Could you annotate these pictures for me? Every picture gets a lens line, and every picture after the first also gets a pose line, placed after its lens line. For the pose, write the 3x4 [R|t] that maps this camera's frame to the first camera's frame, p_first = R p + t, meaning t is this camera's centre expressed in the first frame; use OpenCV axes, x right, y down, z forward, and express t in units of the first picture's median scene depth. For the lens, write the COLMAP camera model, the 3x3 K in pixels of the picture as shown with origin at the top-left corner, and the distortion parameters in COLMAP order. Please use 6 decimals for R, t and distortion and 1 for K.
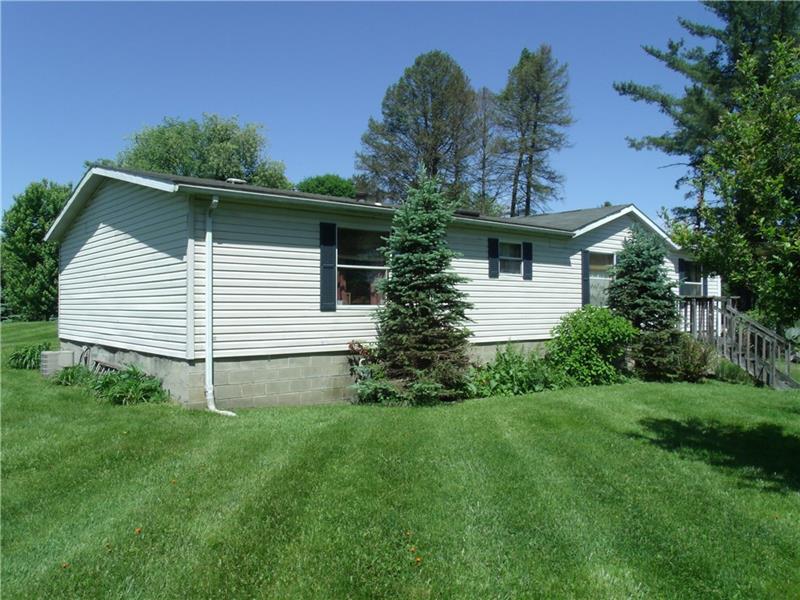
lens RADIAL K [[635.3, 0, 399.6], [0, 635.3, 300.3], [0, 0, 1]] dist [-0.042249, 0.013971]
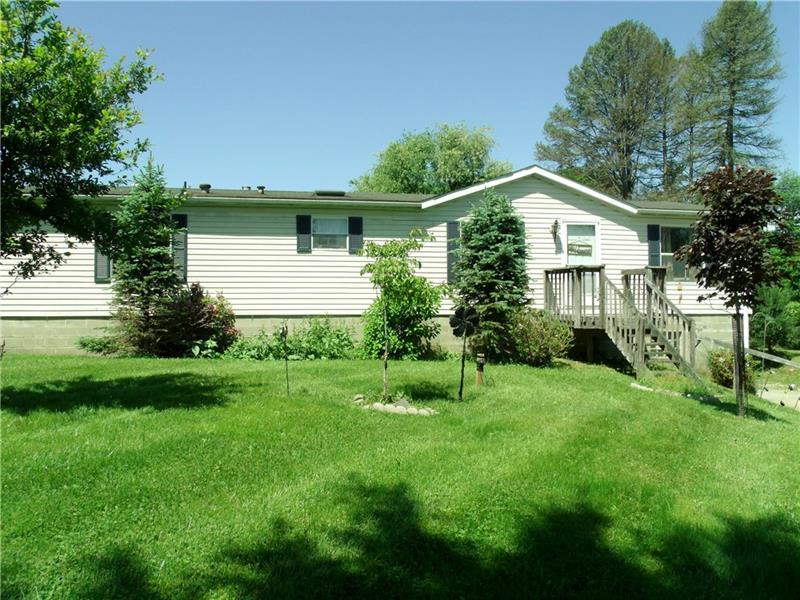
lens RADIAL K [[635.3, 0, 399.3], [0, 635.3, 302.6], [0, 0, 1]] dist [-0.042249, 0.013971]
pose [[0.869845, -0.008355, -0.493255, 0.720586], [0.007240, 0.999965, -0.004169, 0.046073], [0.493273, 0.000055, 0.869875, 0.157637]]
